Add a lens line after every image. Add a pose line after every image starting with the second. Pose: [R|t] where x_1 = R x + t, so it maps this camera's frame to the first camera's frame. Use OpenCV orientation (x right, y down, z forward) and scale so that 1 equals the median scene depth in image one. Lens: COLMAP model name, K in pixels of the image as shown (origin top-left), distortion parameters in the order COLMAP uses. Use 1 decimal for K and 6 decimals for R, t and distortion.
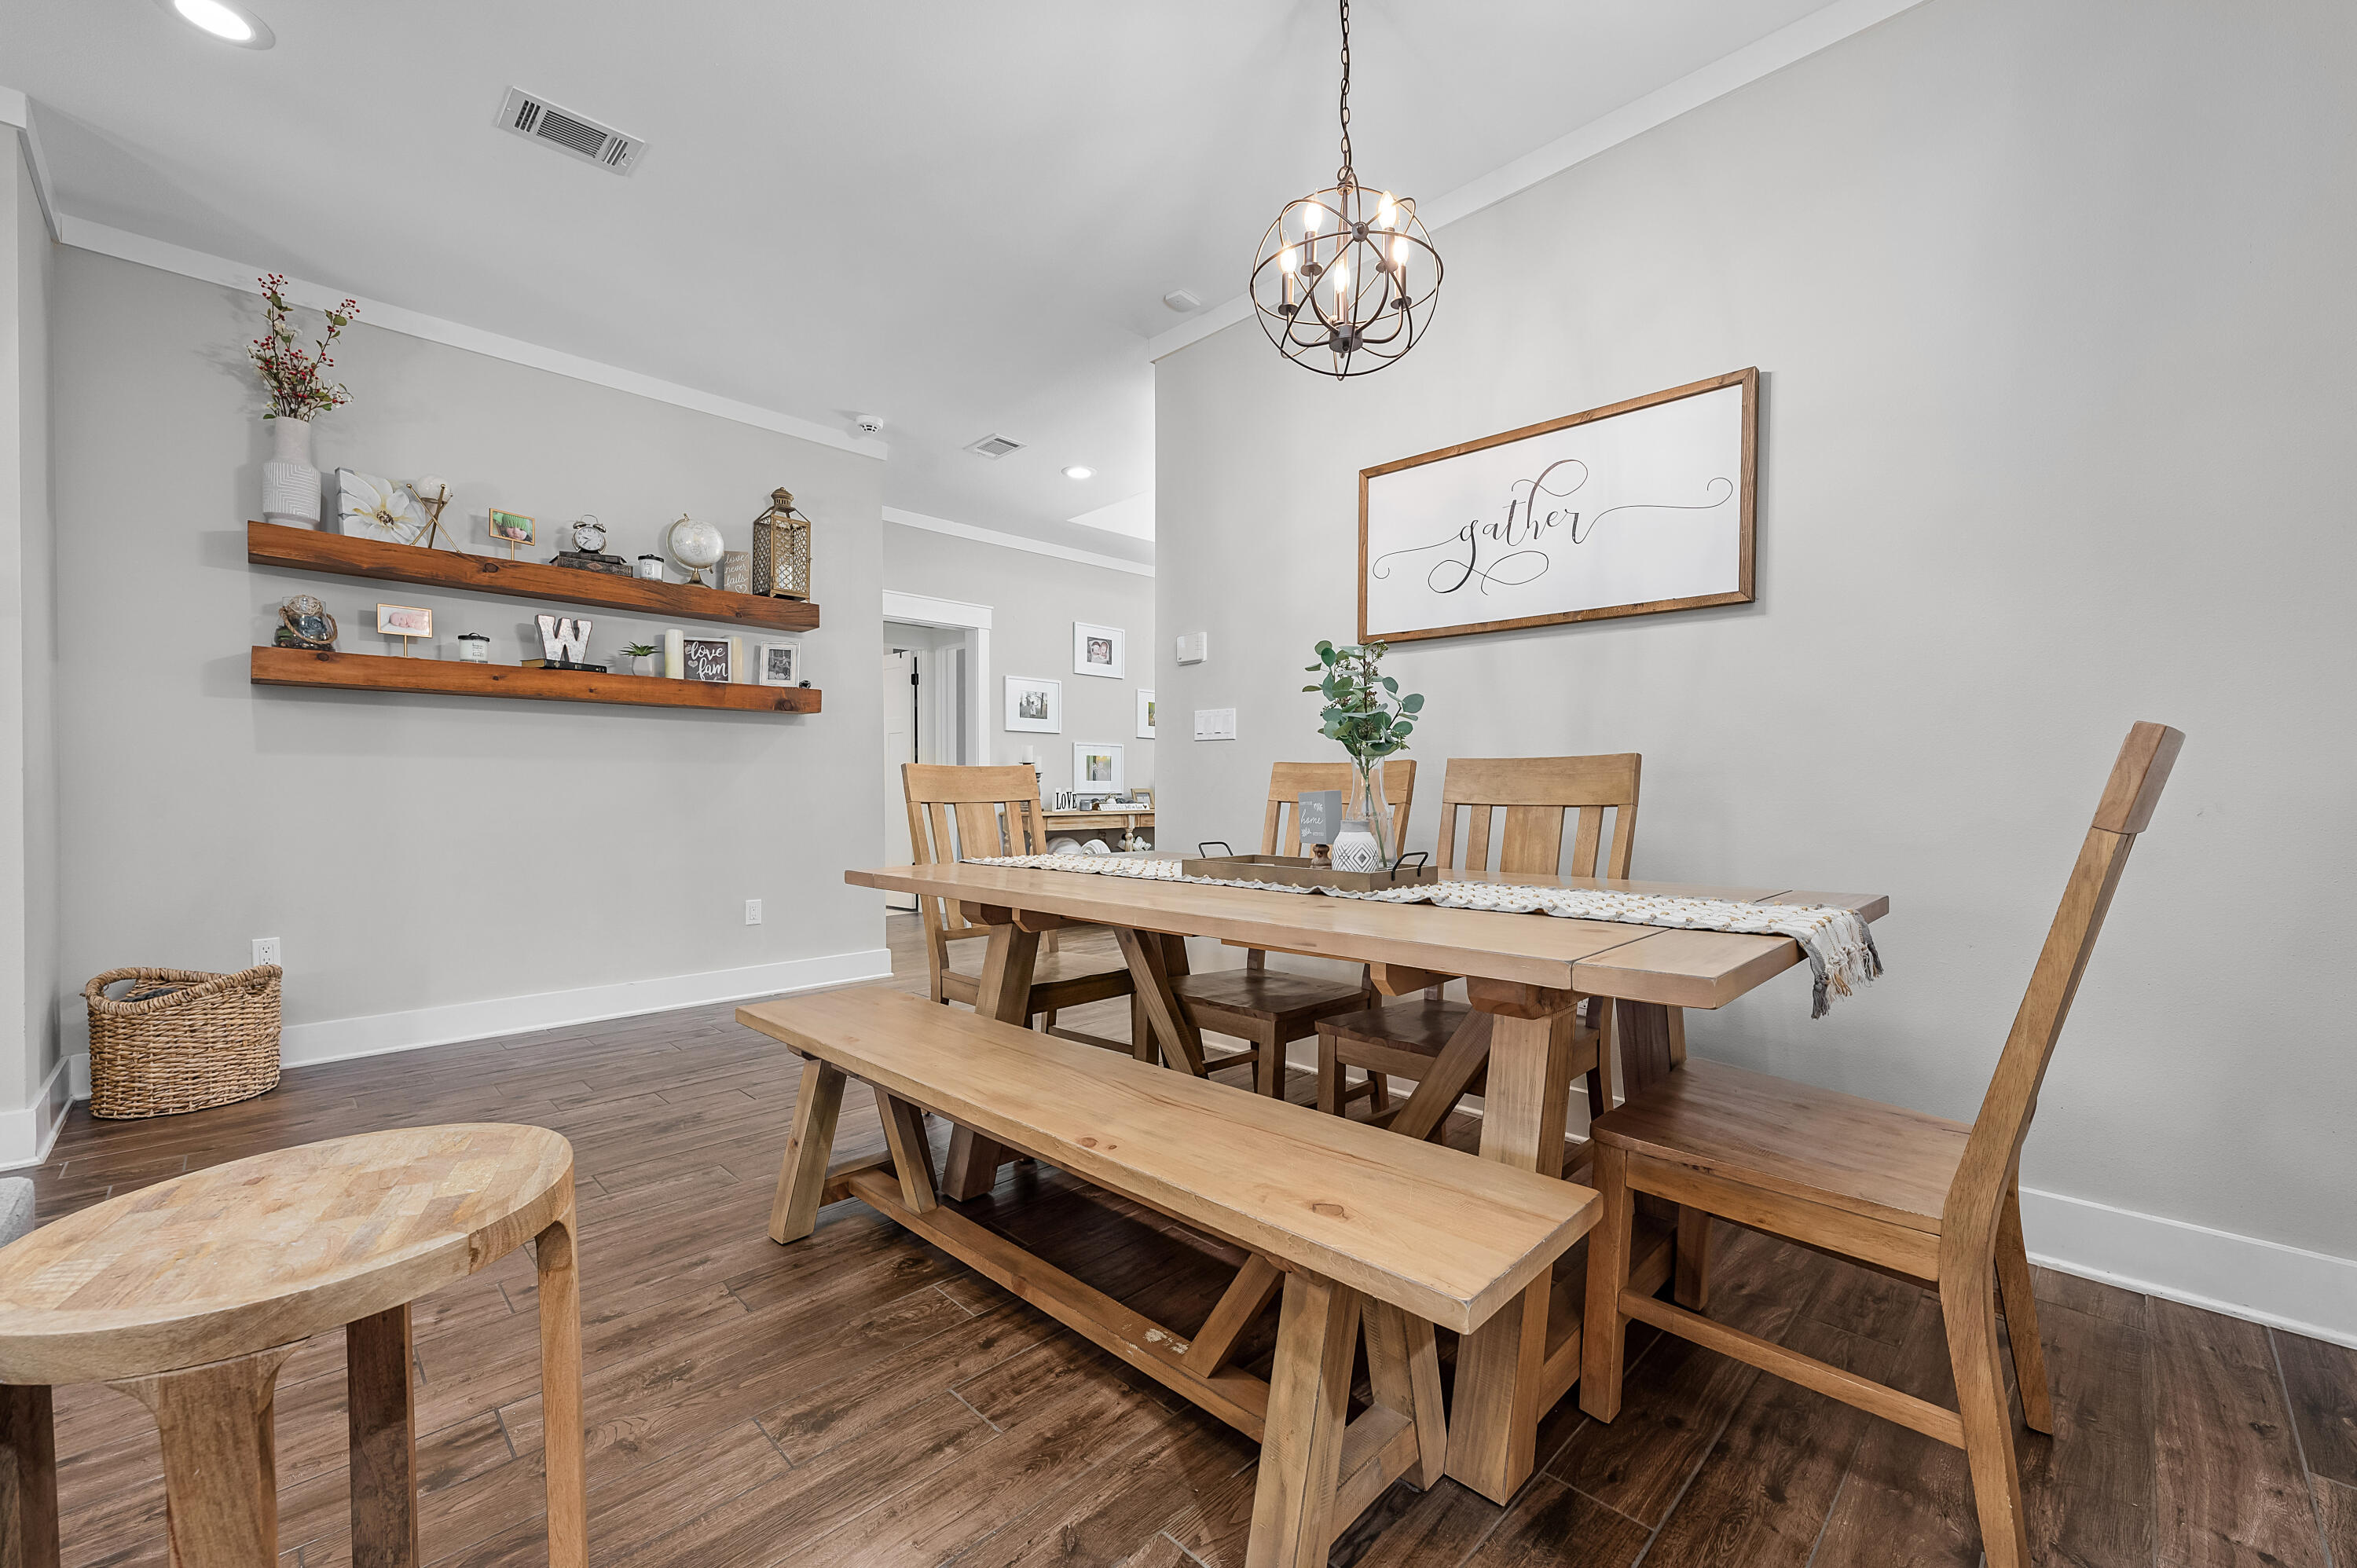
lens RADIAL K [[943.2, 0, 1185.1], [0, 943.2, 797.6], [0, 0, 1]] dist [-0.000040, -0.000320]
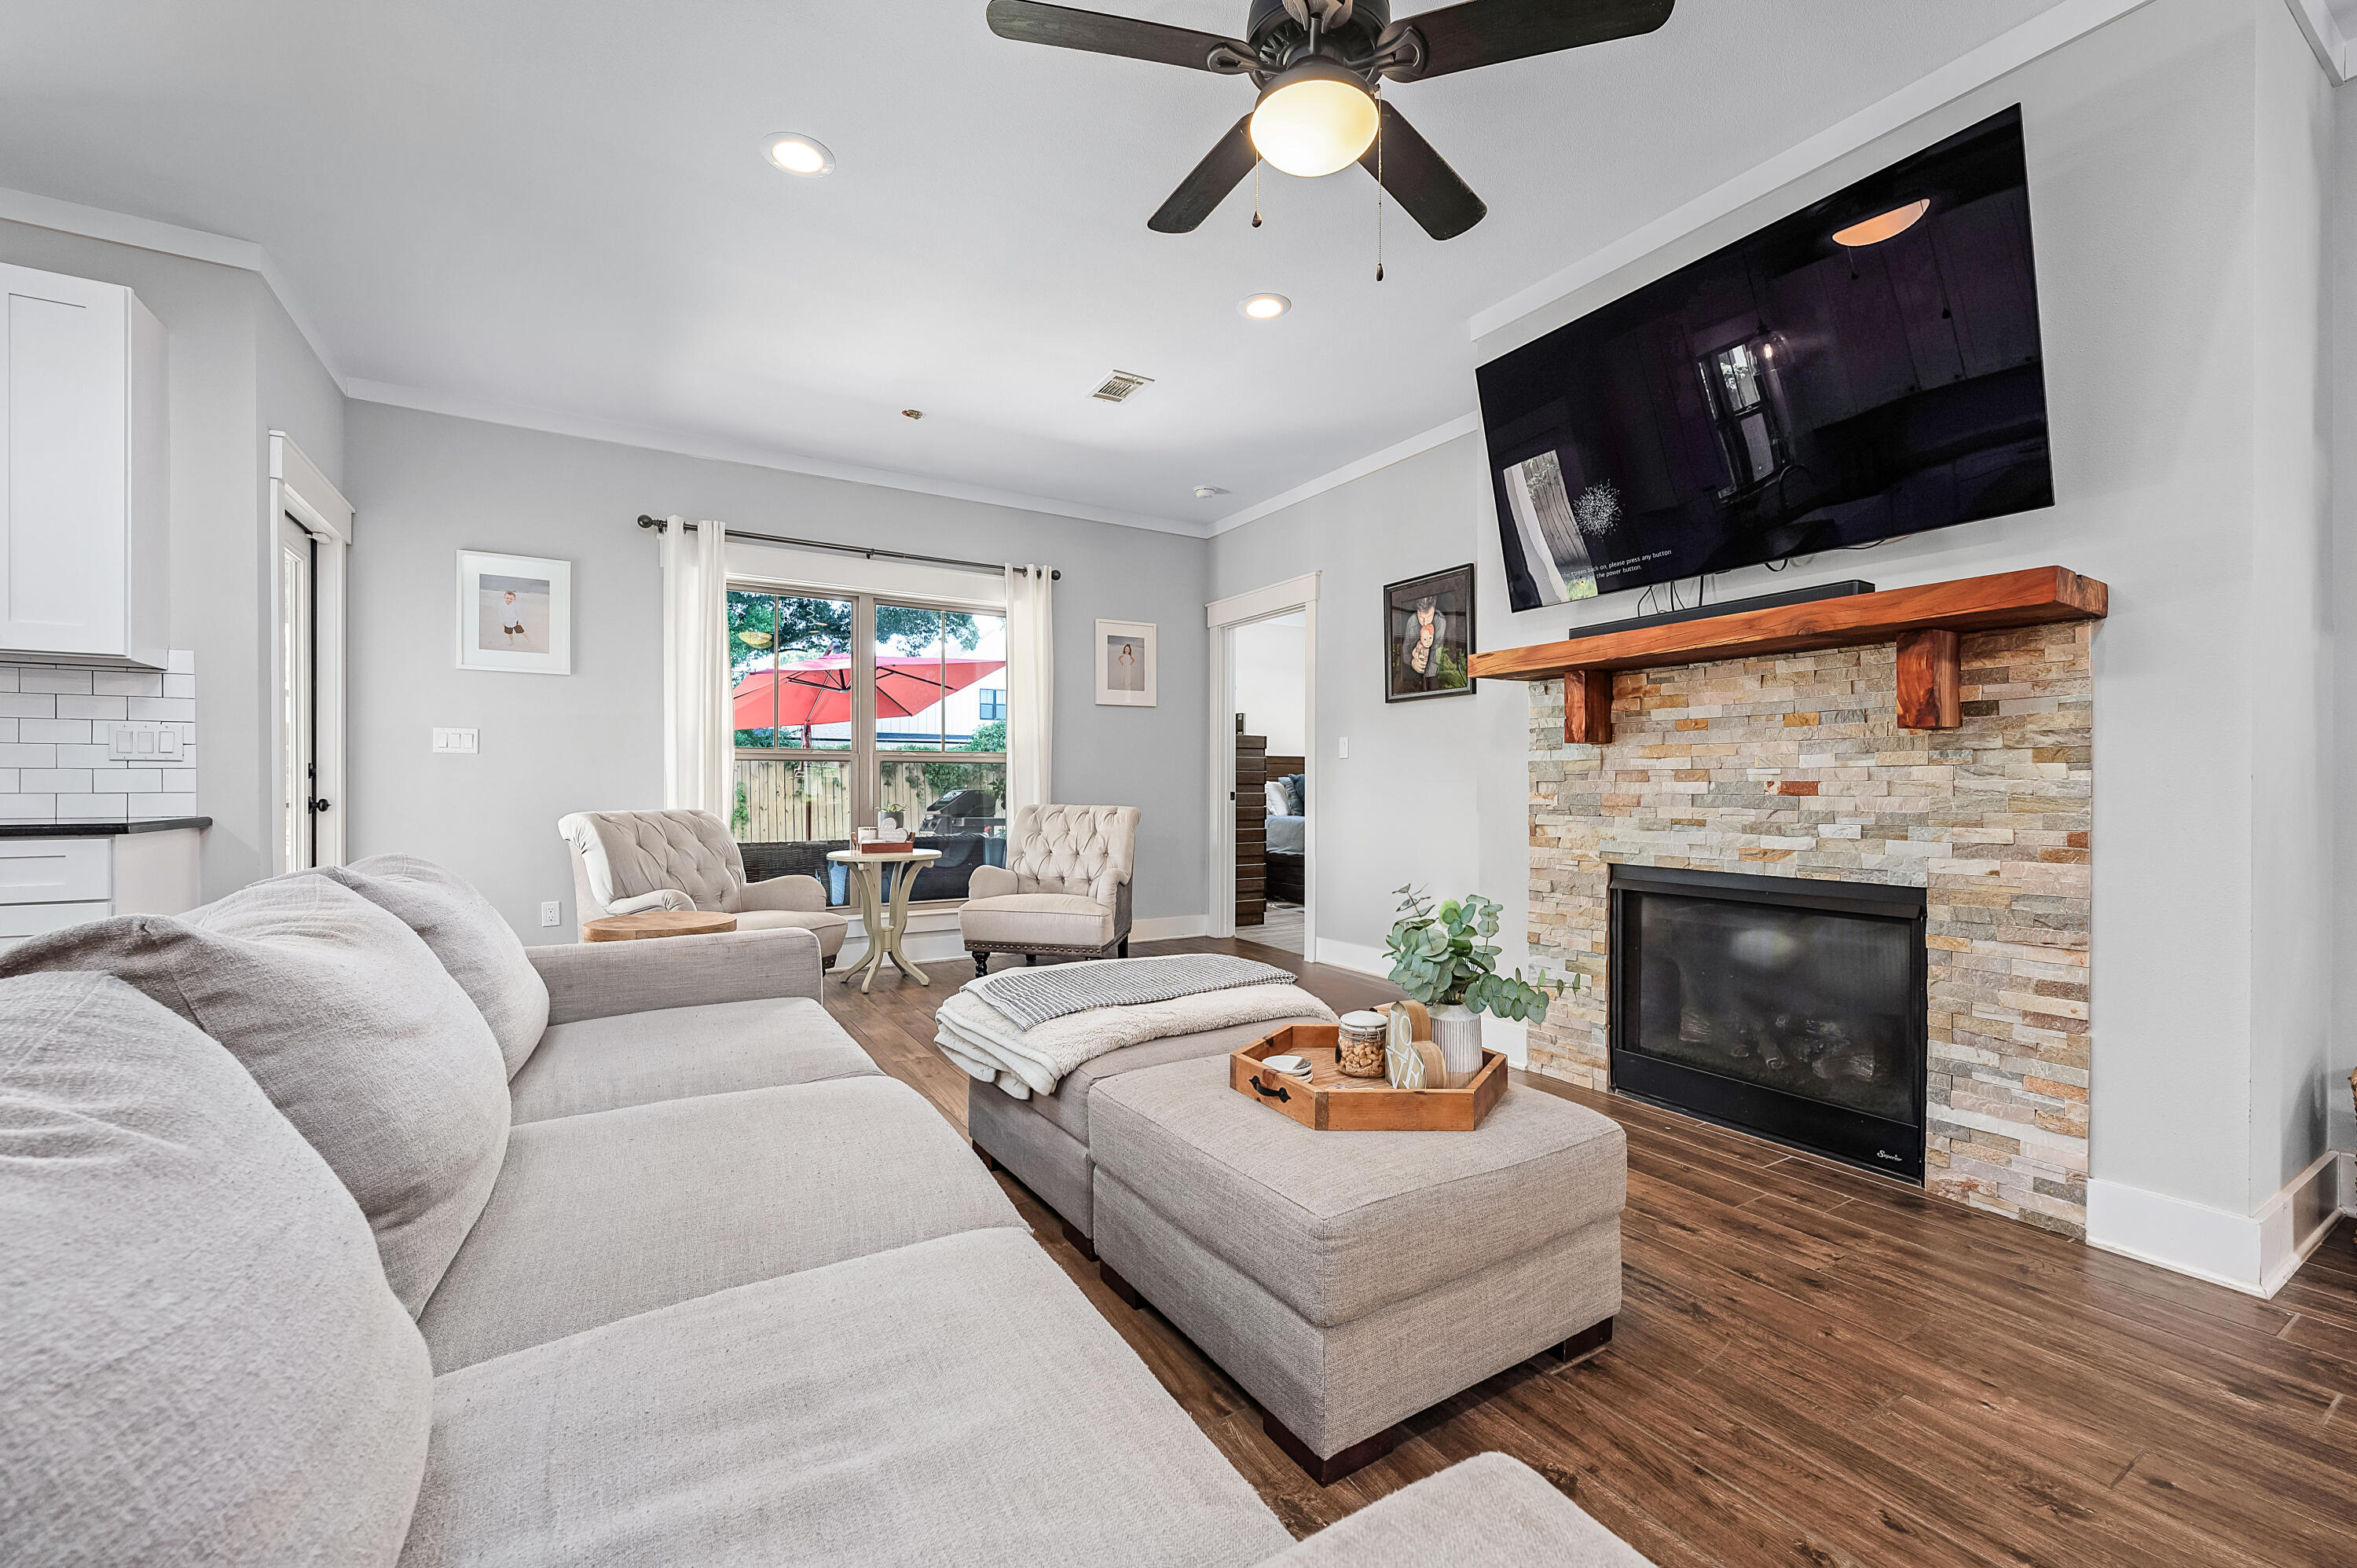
lens RADIAL K [[954.1, 0, 1177.6], [0, 954.1, 790.4], [0, 0, 1]] dist [-0.001063, -0.000497]
pose [[-0.239030, 0.002538, -0.971009, -0.202391], [-0.012046, 0.999912, 0.005579, -0.009012], [0.970937, 0.013031, -0.238978, 0.250950]]
